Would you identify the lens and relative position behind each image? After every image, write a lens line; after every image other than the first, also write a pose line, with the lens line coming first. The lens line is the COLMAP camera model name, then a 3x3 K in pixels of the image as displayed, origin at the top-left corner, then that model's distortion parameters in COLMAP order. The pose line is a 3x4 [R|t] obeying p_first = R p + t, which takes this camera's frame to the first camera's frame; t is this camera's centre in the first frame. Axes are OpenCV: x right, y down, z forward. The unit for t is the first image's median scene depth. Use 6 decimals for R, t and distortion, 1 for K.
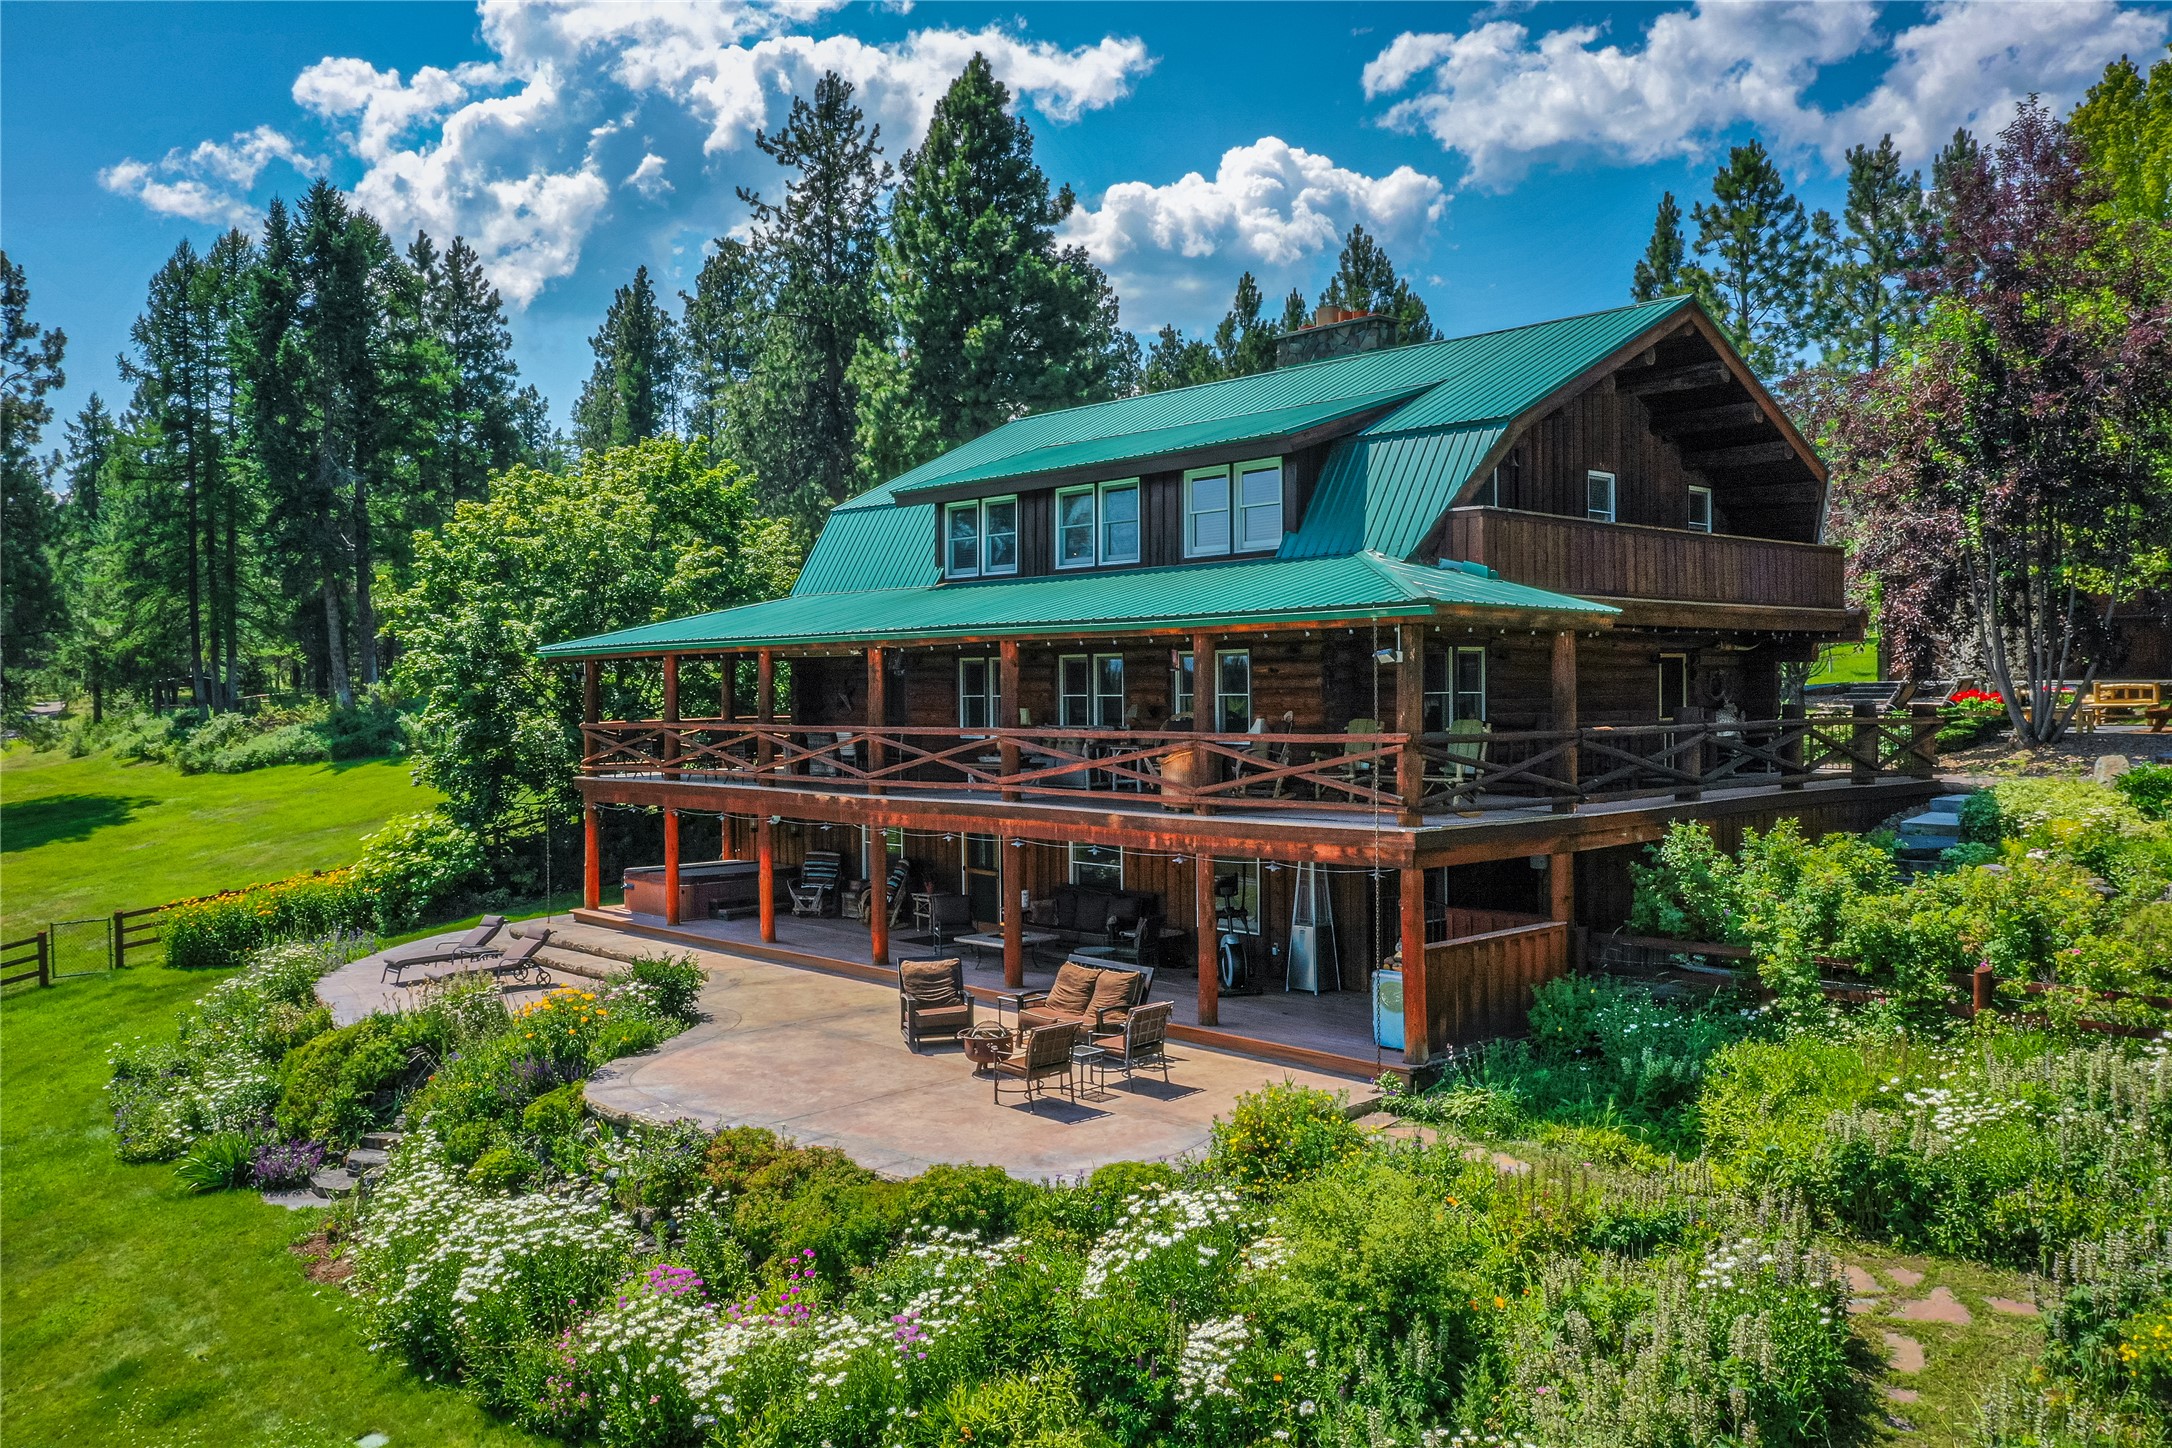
lens RADIAL K [[1739.4, 0, 1066.5], [0, 1739.4, 727.1], [0, 0, 1]] dist [-0.003866, -0.009377]
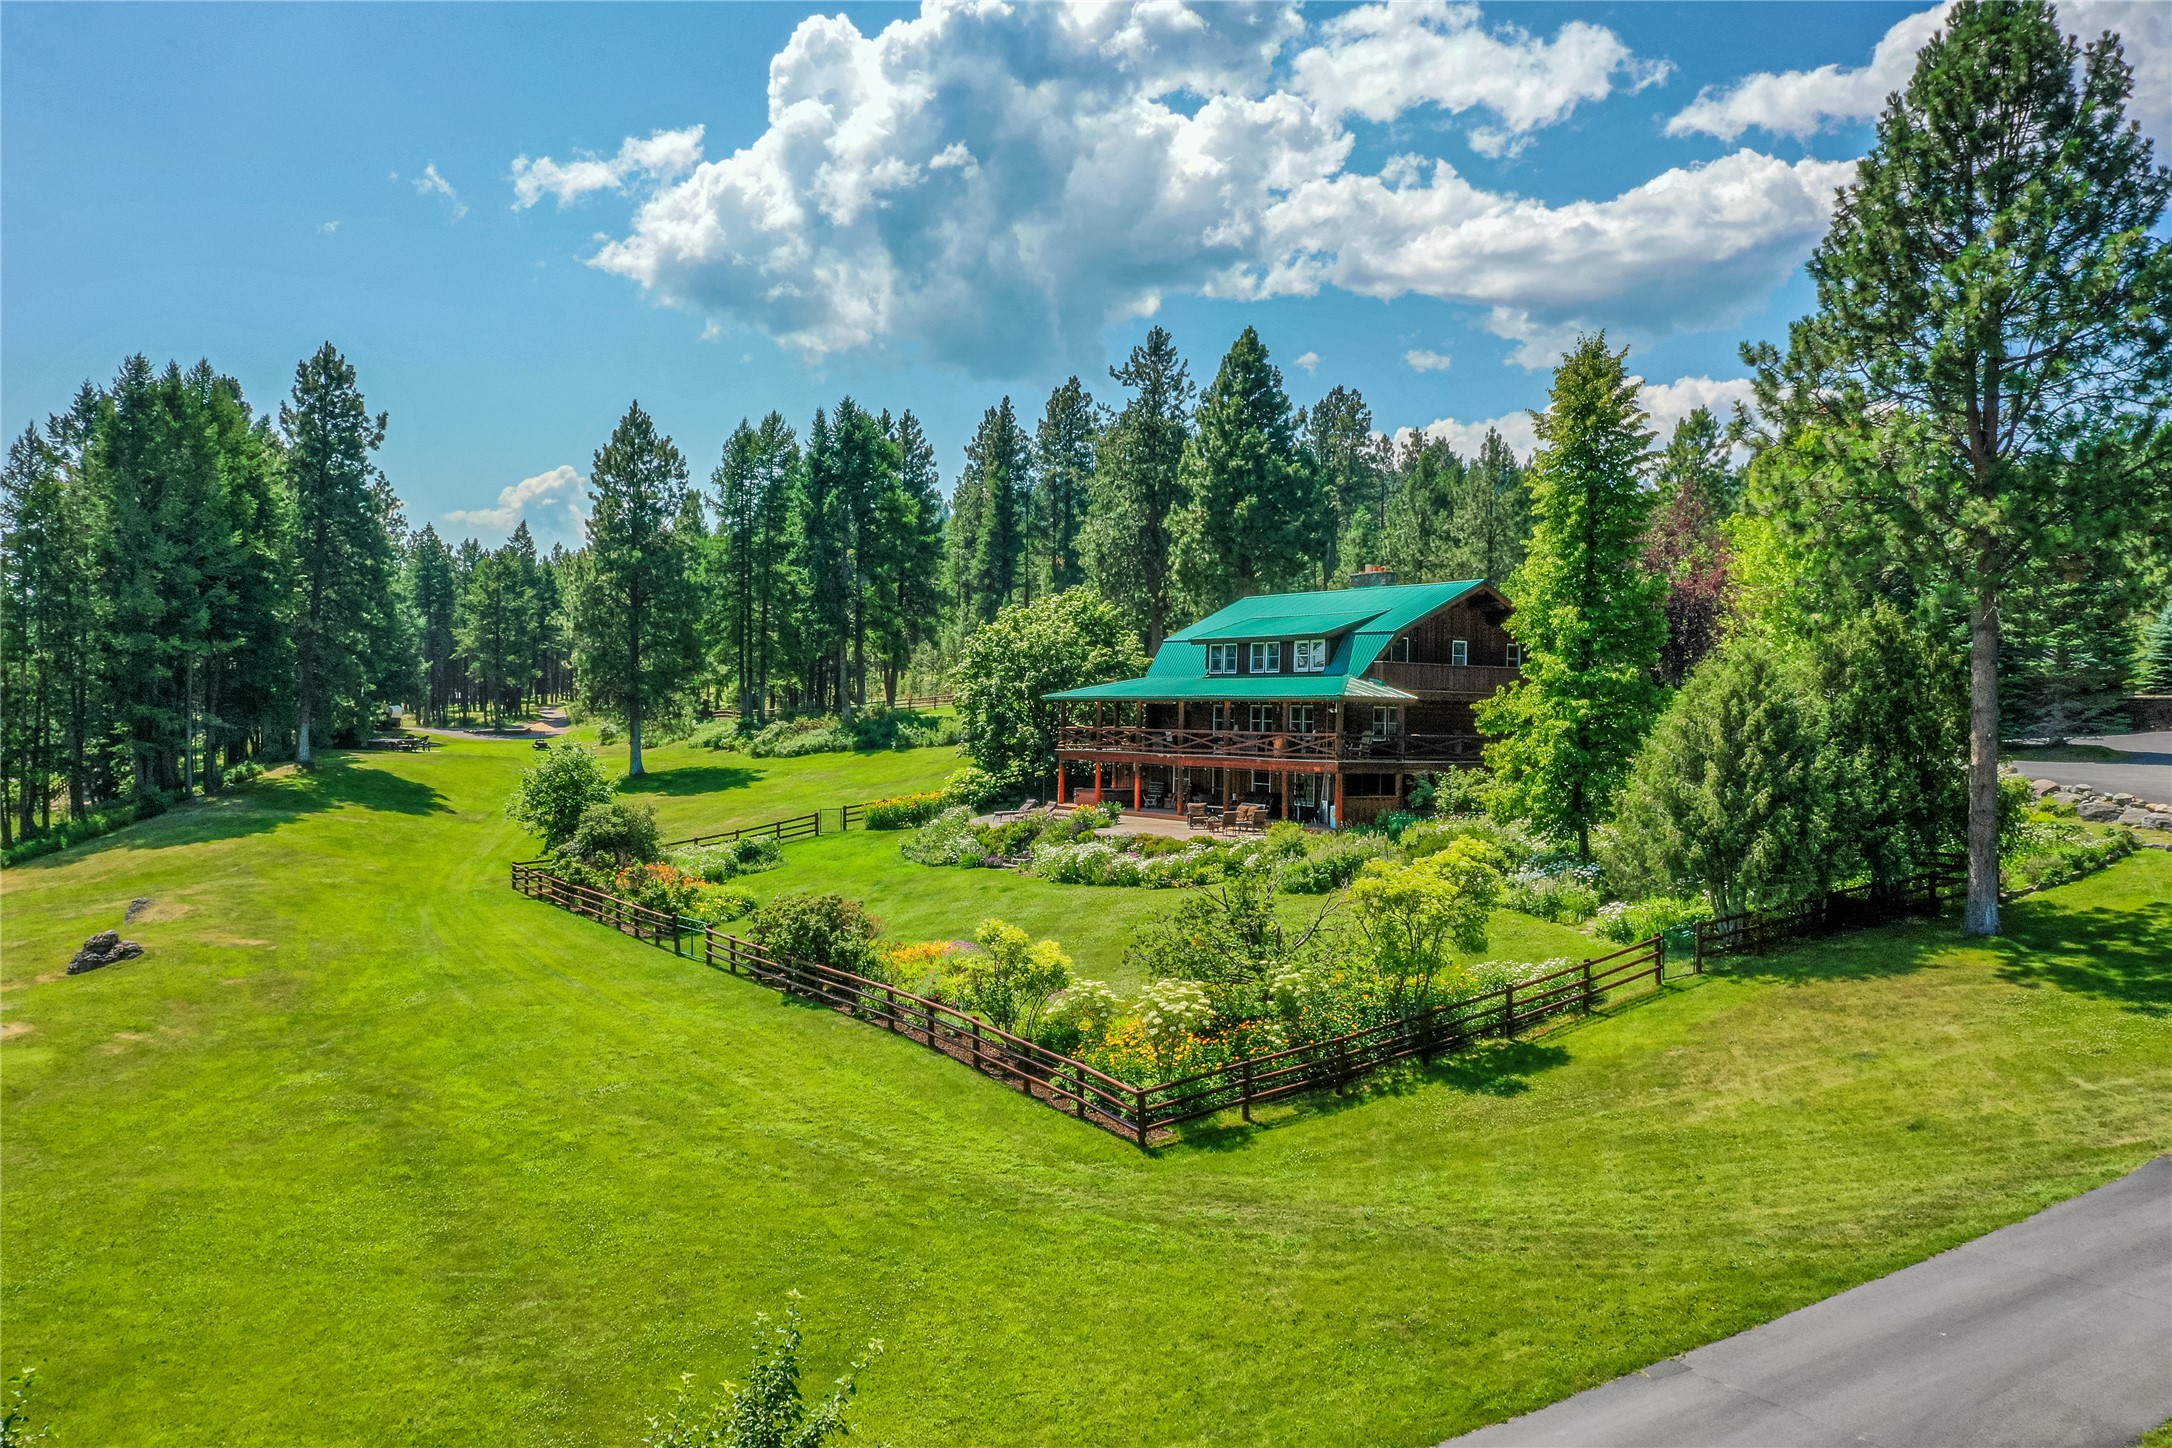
lens RADIAL K [[1739.4, 0, 1073.8], [0, 1739.4, 726.3], [0, 0, 1]] dist [-0.003866, -0.009377]
pose [[0.986404, 0.027229, -0.162067, 0.108789], [-0.030045, 0.999437, -0.014945, 0.025677], [0.161569, 0.019611, 0.986667, -1.123888]]
